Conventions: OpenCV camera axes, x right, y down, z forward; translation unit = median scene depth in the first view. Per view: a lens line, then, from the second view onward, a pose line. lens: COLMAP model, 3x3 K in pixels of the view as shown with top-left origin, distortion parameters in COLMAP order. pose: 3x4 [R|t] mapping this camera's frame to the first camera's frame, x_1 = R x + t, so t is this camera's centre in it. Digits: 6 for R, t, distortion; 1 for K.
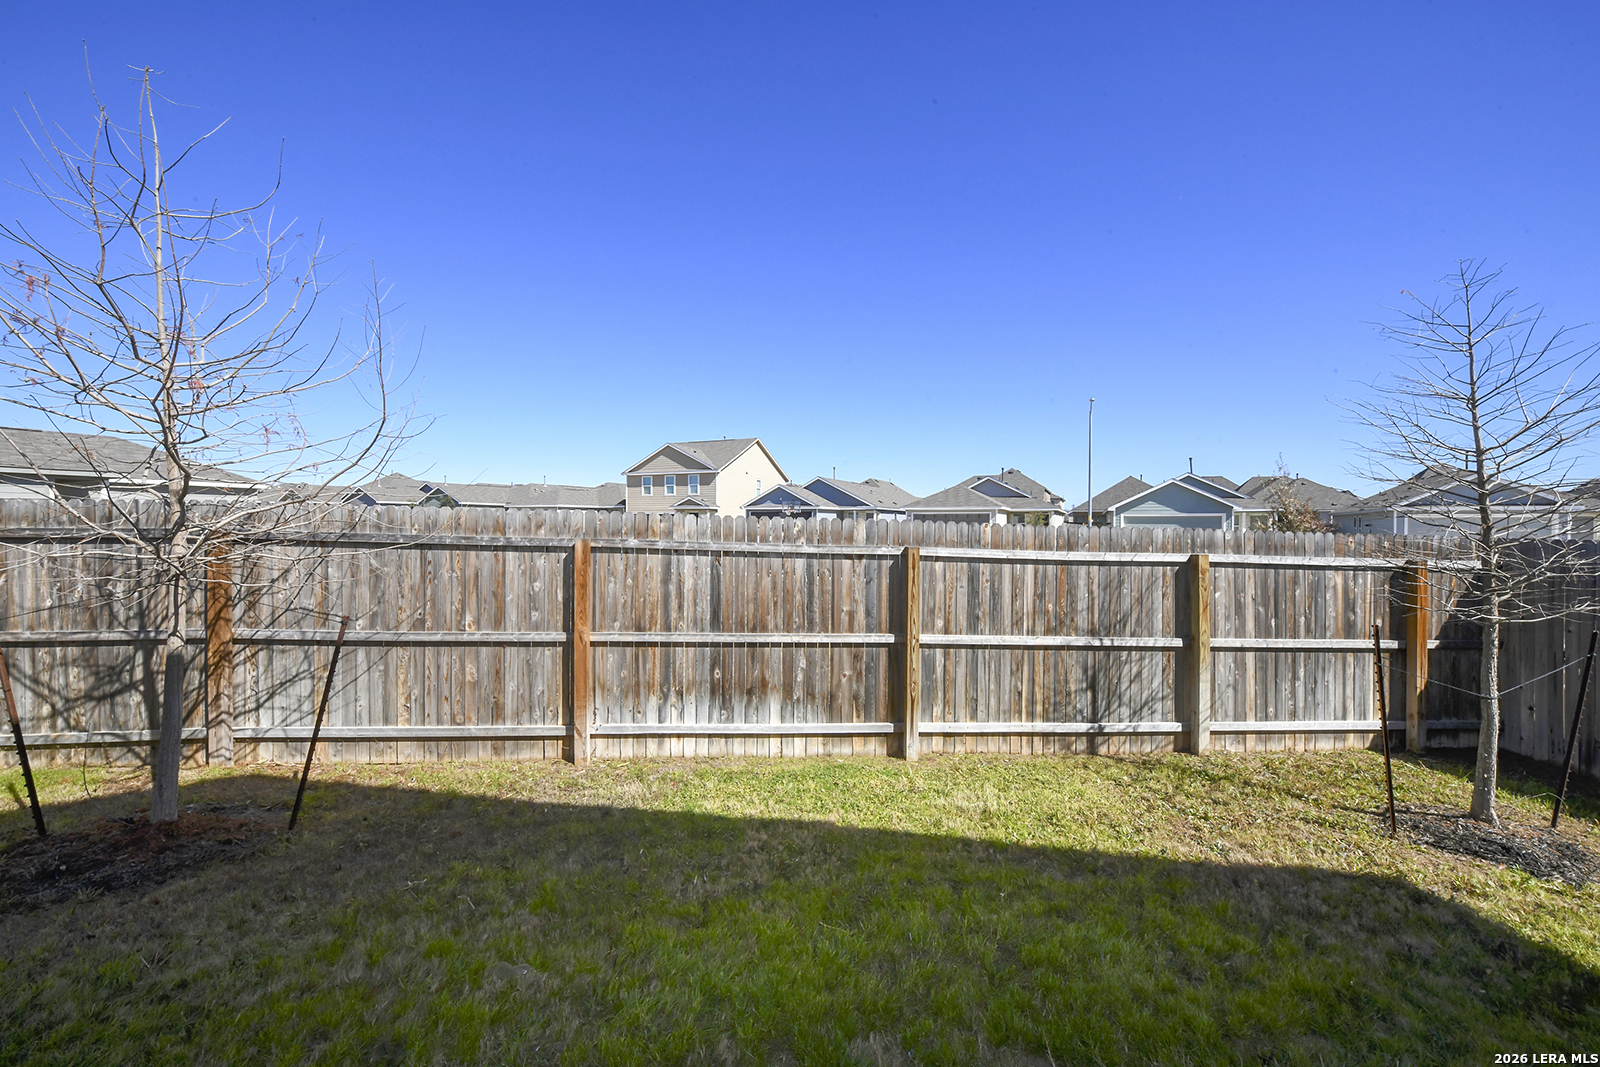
lens RADIAL K [[653.1, 0, 800.0], [0, 653.1, 533.5], [0, 0, 1]] dist [0.014646, -0.000017]
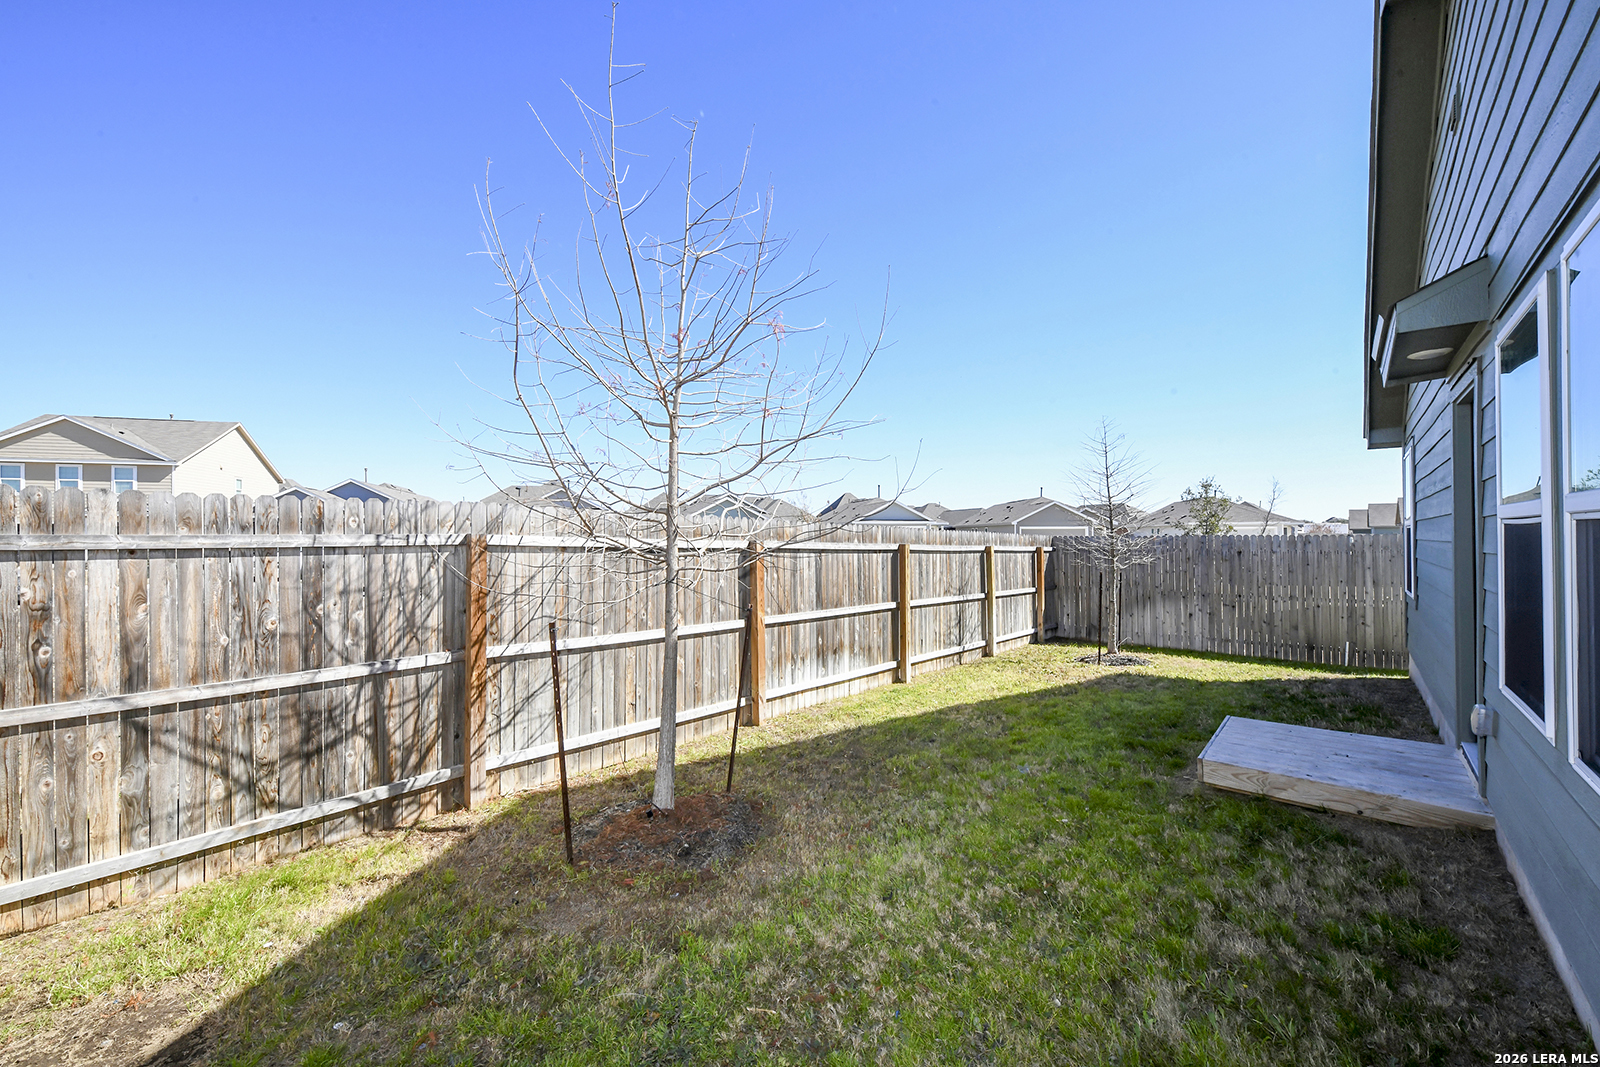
lens RADIAL K [[639.8, 0, 800.0], [0, 639.8, 533.5], [0, 0, 1]] dist [-0.001075, -0.000204]
pose [[0.736438, -0.005820, 0.676480, -1.023568], [0.016163, 0.999829, -0.008994, 0.005956], [-0.676312, 0.017558, 0.736406, 0.058667]]
